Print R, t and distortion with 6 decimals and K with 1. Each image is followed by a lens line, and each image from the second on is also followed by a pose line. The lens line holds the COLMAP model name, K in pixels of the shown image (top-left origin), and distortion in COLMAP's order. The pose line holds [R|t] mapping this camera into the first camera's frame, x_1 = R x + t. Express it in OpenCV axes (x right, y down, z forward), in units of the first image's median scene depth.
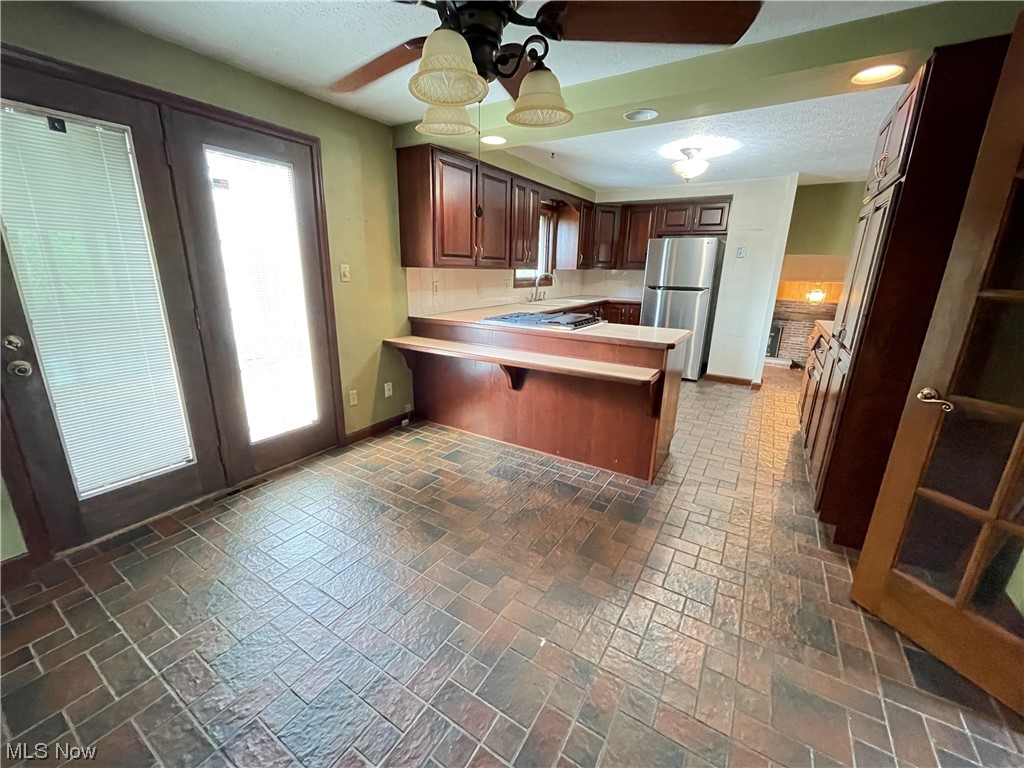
lens RADIAL K [[410.9, 0, 507.7], [0, 410.9, 385.0], [0, 0, 1]] dist [-0.008297, 0.000056]
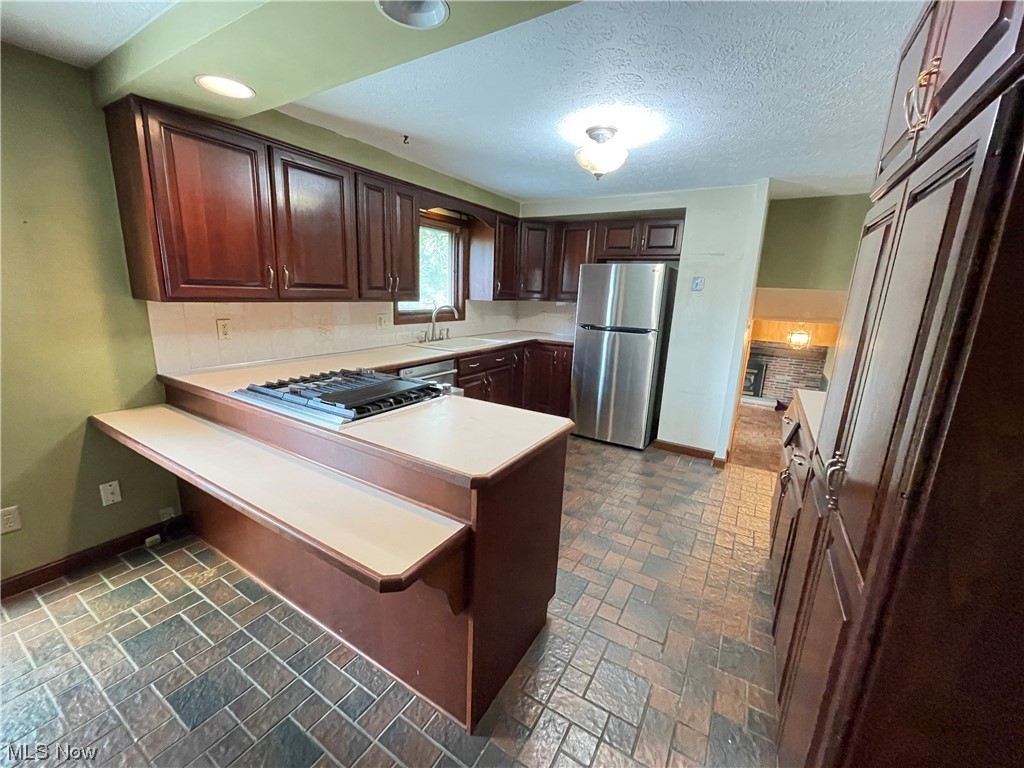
lens RADIAL K [[410.9, 0, 507.7], [0, 410.9, 385.0], [0, 0, 1]] dist [-0.008297, 0.000056]
pose [[0.999746, 0.016875, 0.014951, 0.204392], [-0.016069, 0.998493, -0.052479, -0.088881], [-0.015814, 0.052225, 0.998510, 0.252337]]
